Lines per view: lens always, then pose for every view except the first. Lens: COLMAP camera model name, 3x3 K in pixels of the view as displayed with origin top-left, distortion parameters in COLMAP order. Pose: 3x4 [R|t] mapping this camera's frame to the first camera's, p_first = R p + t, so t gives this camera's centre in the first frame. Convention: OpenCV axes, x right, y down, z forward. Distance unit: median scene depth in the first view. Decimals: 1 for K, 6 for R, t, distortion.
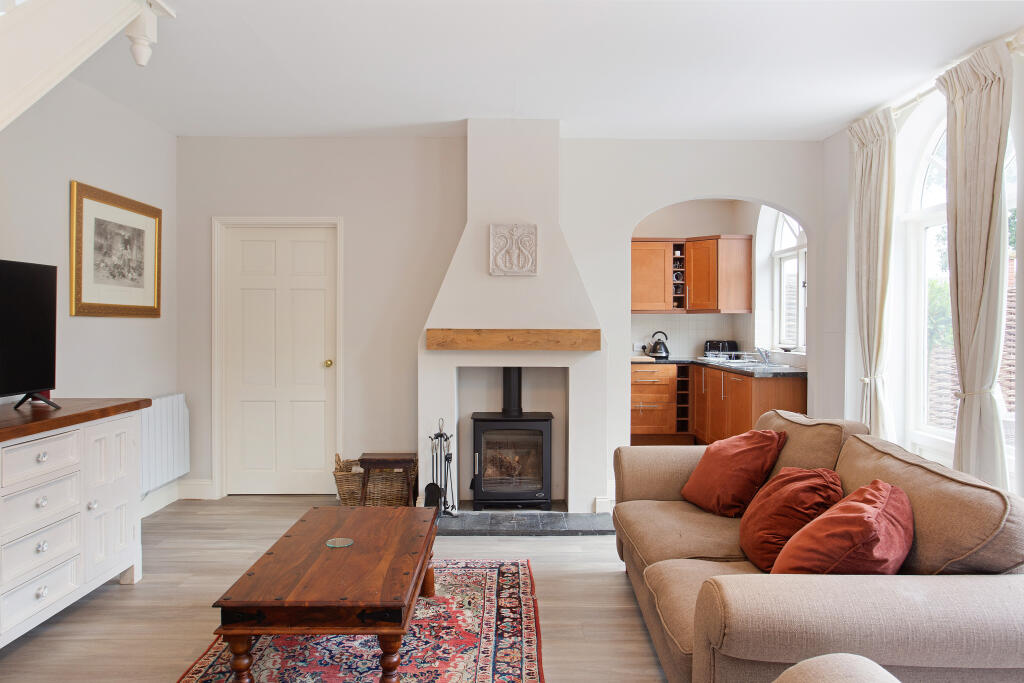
lens RADIAL K [[725.2, 0, 512.0], [0, 725.2, 341.5], [0, 0, 1]] dist [0.000226, -0.000773]
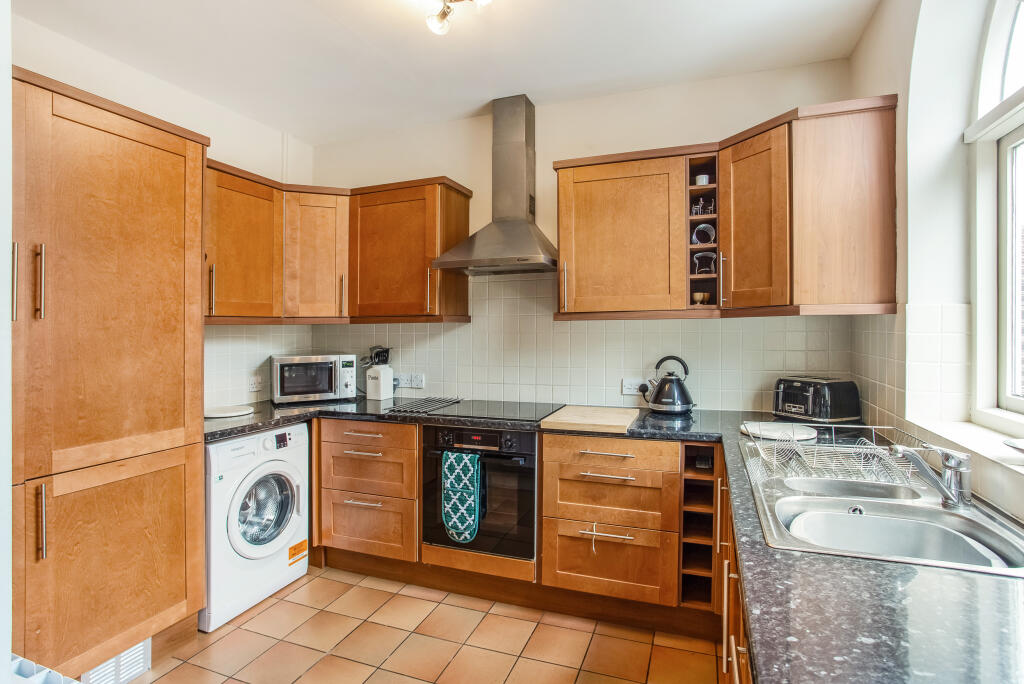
lens RADIAL K [[530.5, 0, 512.0], [0, 530.5, 342.0], [0, 0, 1]] dist [-0.001860, 0.000016]
pose [[0.935335, -0.001399, -0.353759, 0.243551], [0.001070, 0.999999, -0.001128, -0.024554], [0.353760, 0.000676, 0.935336, 0.682349]]
